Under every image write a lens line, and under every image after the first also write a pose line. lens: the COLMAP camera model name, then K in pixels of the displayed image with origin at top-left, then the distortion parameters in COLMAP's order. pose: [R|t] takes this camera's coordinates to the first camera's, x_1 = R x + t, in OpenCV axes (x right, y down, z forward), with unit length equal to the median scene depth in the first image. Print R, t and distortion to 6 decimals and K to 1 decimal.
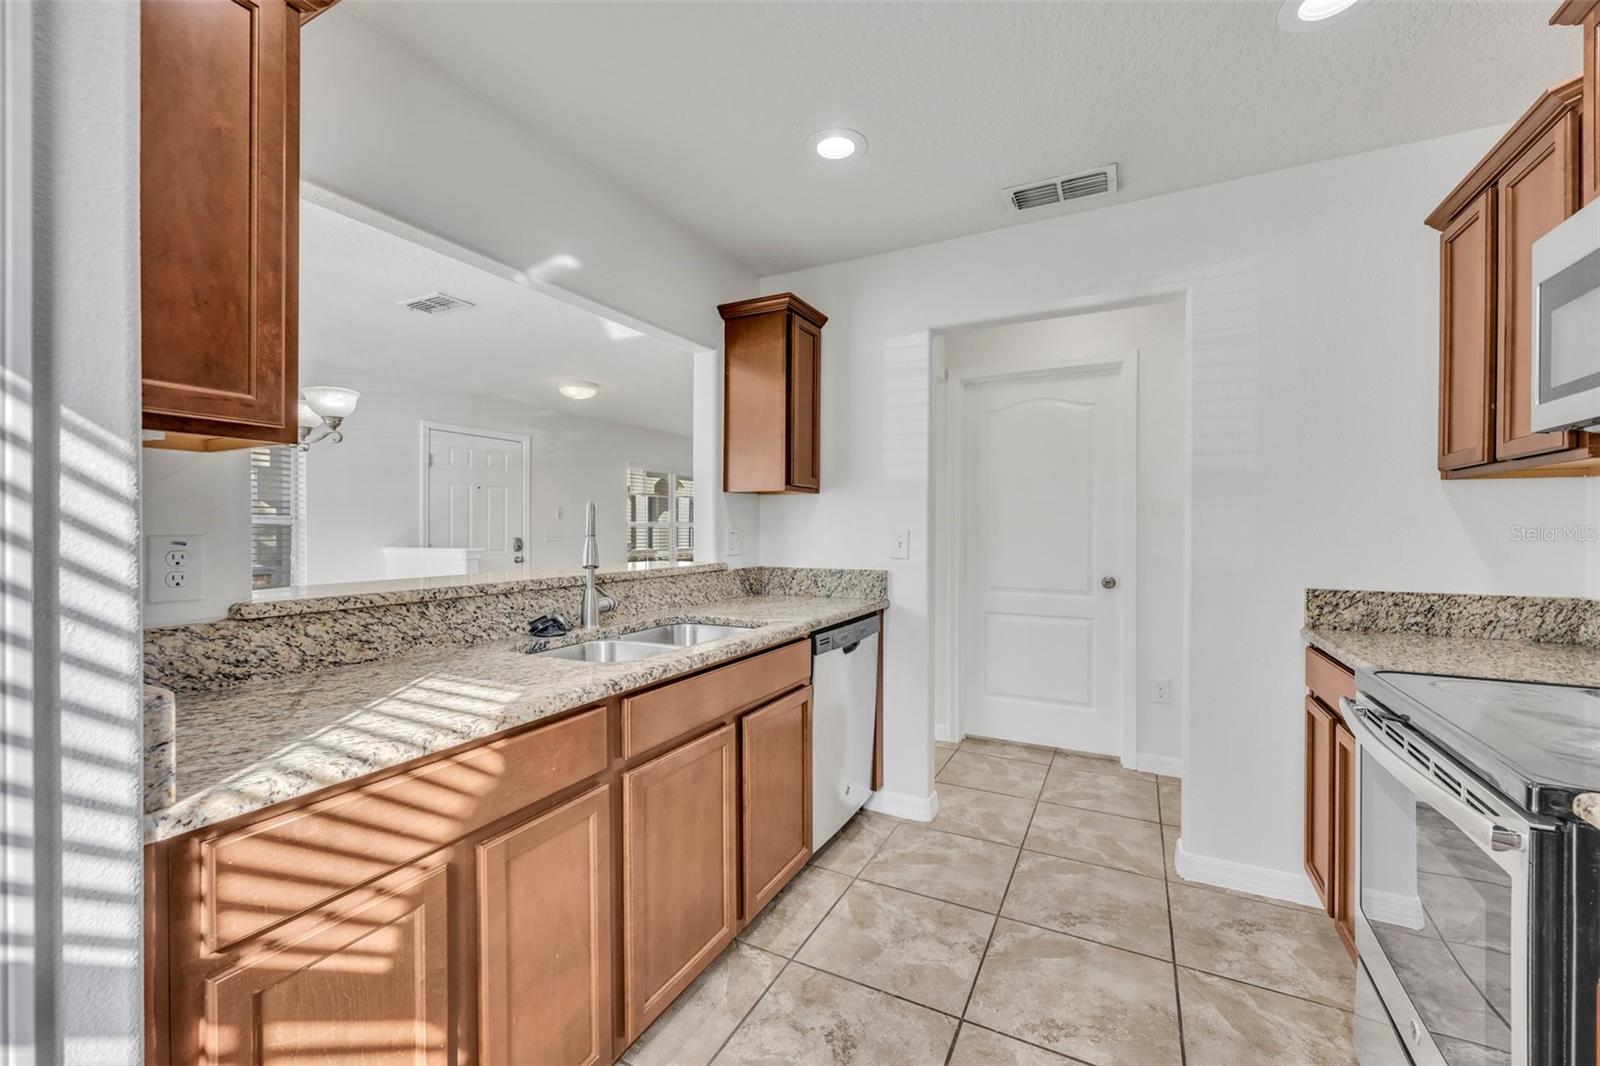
lens RADIAL K [[643.6, 0, 801.7], [0, 643.6, 529.9], [0, 0, 1]] dist [-0.005086, -0.000450]
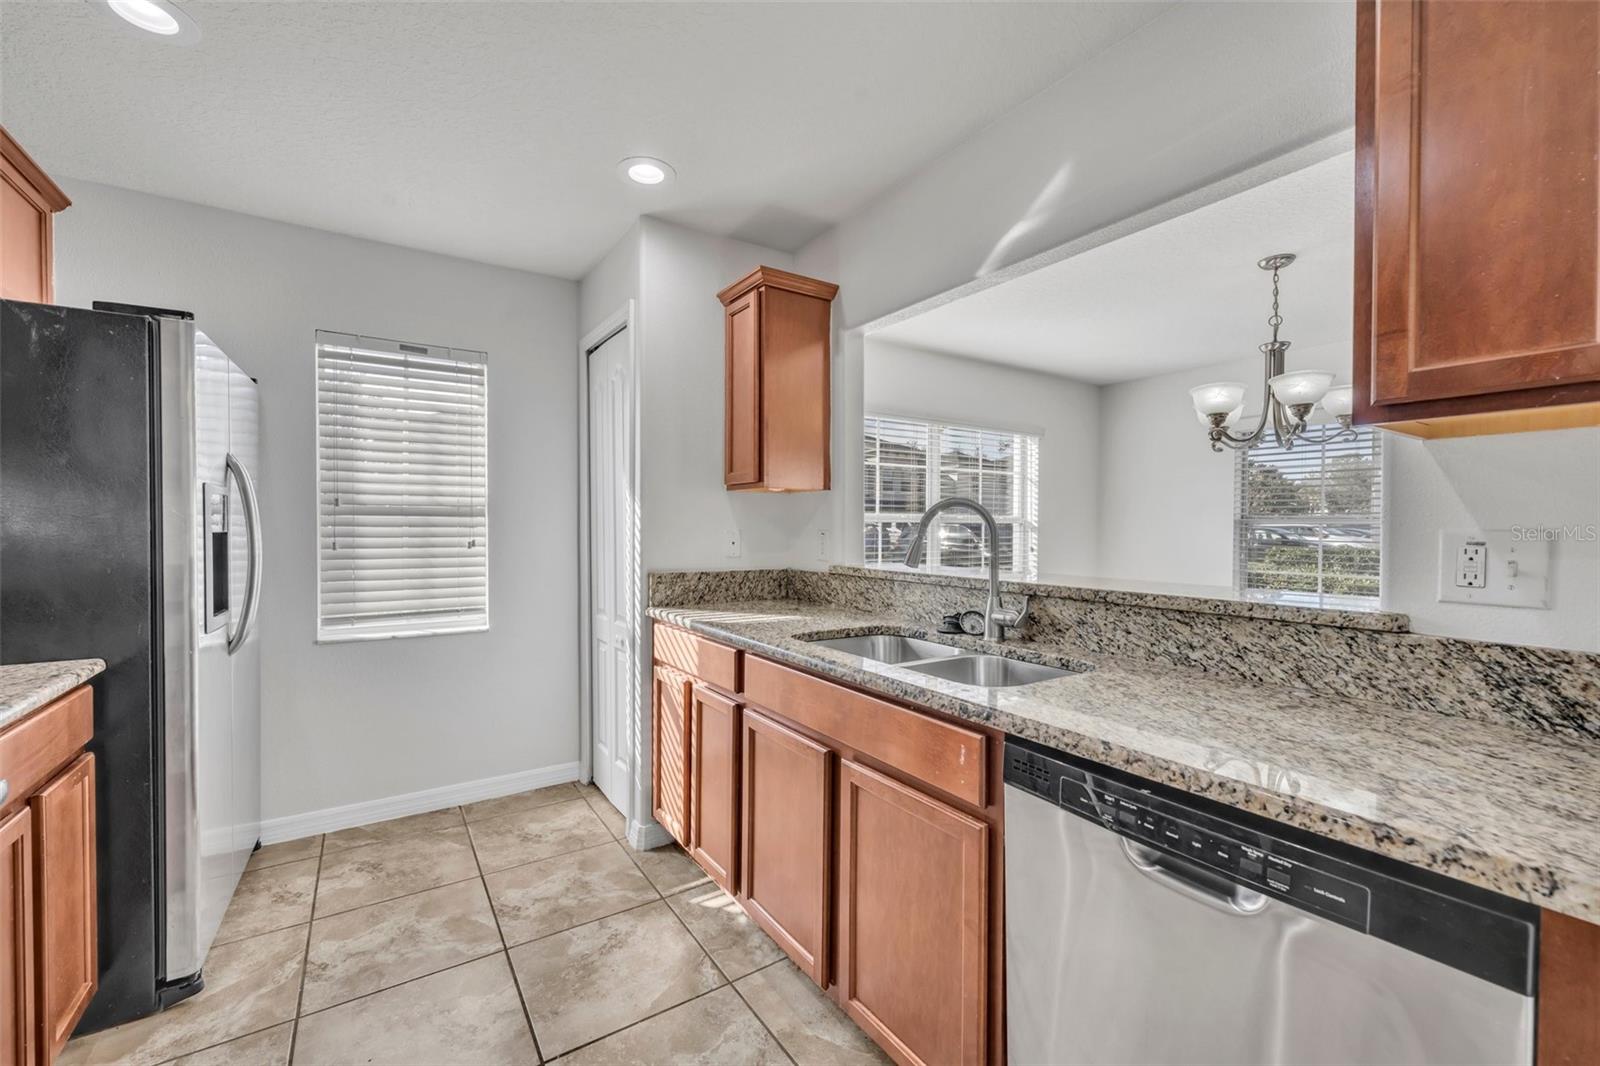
lens RADIAL K [[643.6, 0, 816.2], [0, 643.6, 533.5], [0, 0, 1]] dist [-0.005086, -0.000450]
pose [[-0.462481, 0.019460, -0.886415, 0.467505], [0.001772, 0.999777, 0.021025, -0.012459], [0.886627, 0.008153, -0.462413, 0.966466]]
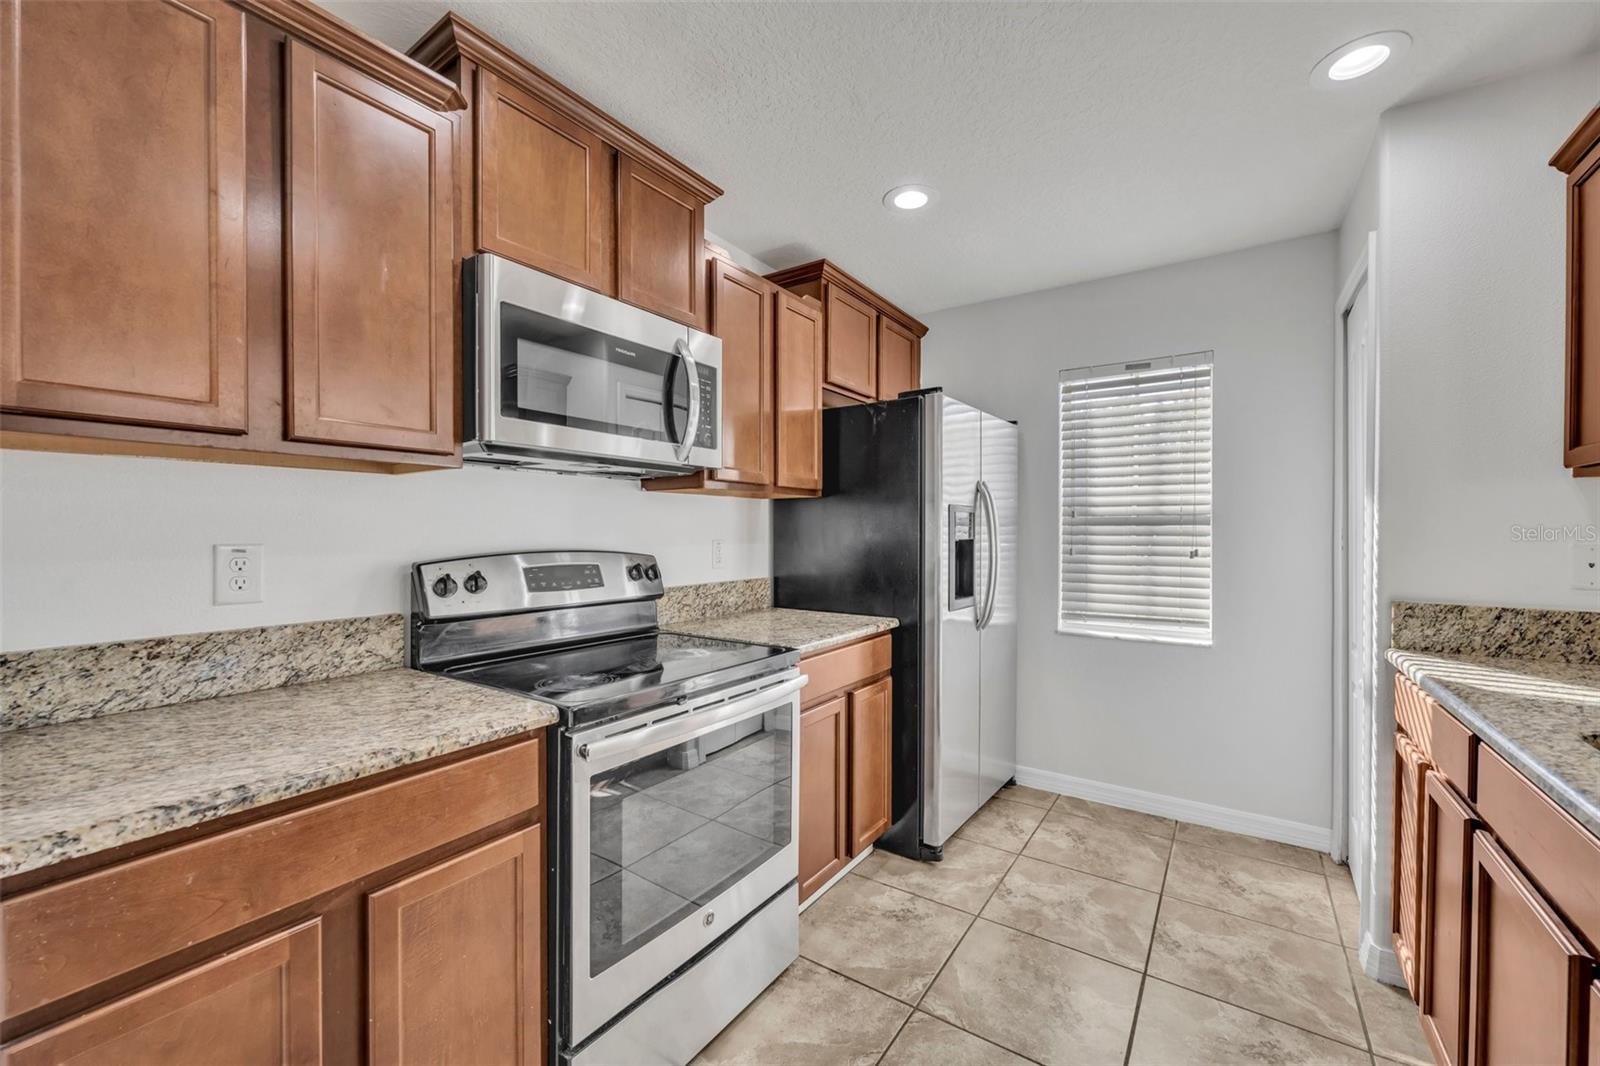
lens RADIAL K [[643.6, 0, 801.2], [0, 643.6, 536.4], [0, 0, 1]] dist [-0.005086, -0.000450]
pose [[-0.993430, 0.008442, 0.114132, 0.280992], [0.009198, 0.999939, 0.006093, -0.013260], [-0.114074, 0.007103, -0.993447, 1.060549]]
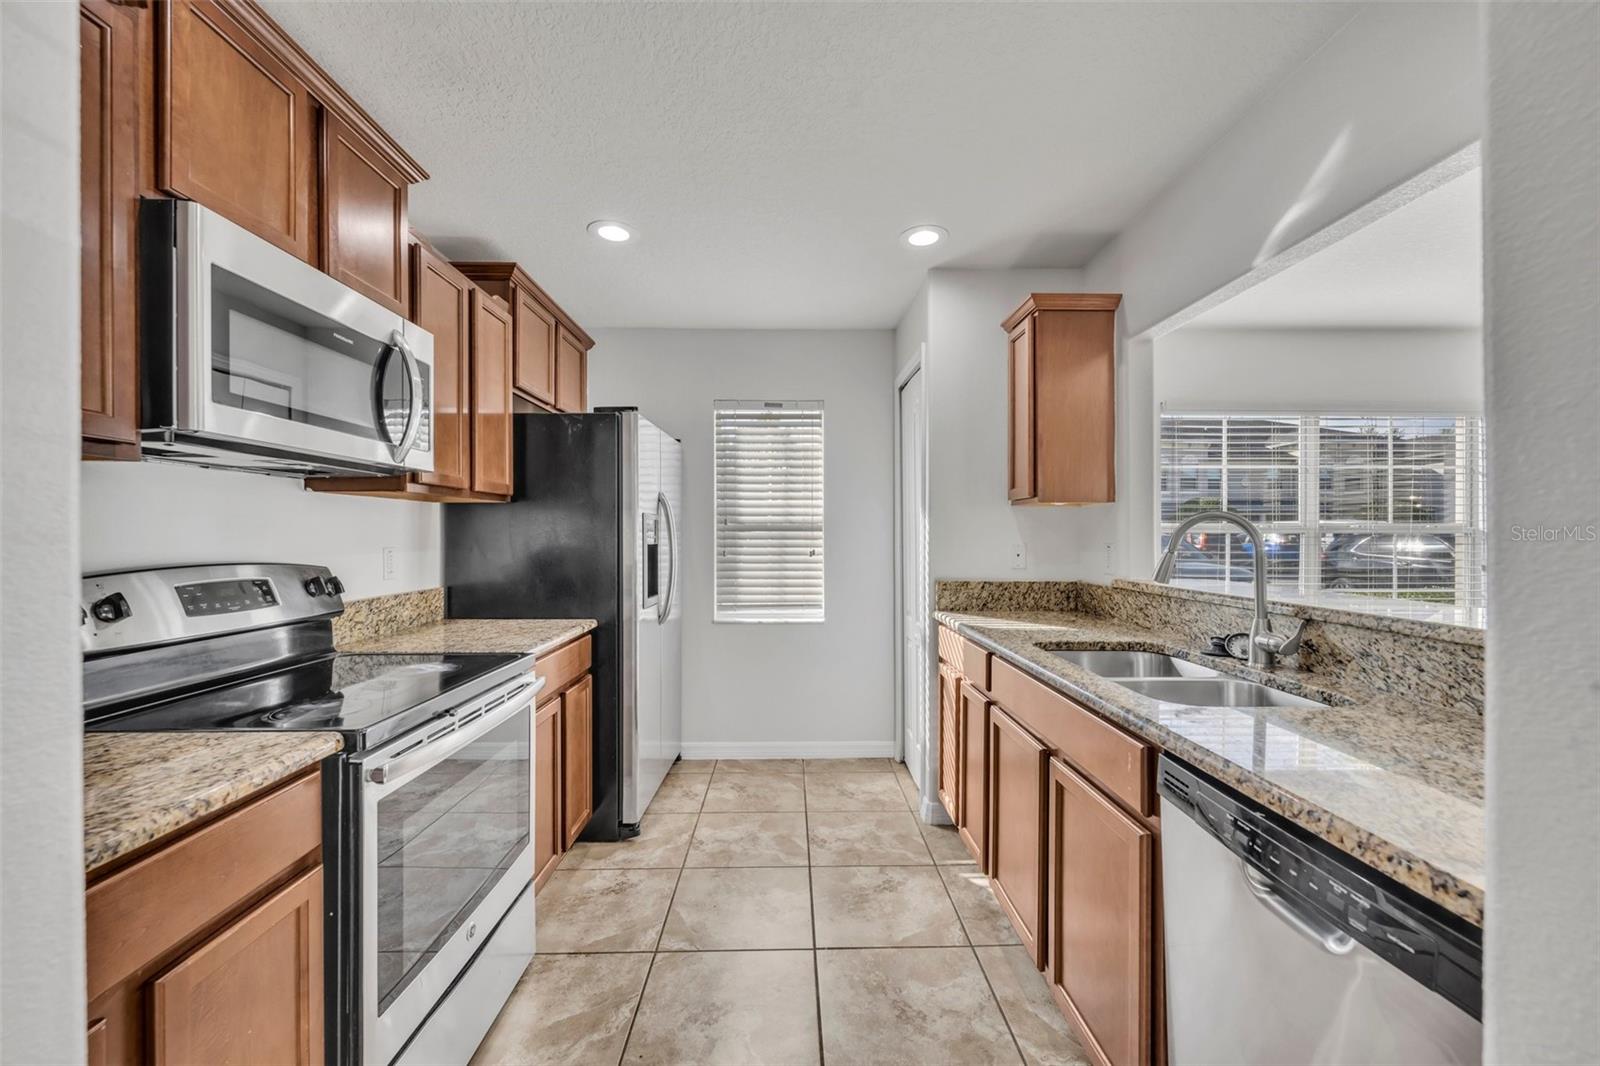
lens RADIAL K [[643.6, 0, 817.5], [0, 643.6, 535.2], [0, 0, 1]] dist [-0.005086, -0.000450]
pose [[-0.864350, 0.011309, -0.502763, 0.455048], [0.009695, 0.999936, 0.005825, -0.019311], [0.502797, 0.000161, -0.864404, 1.149136]]
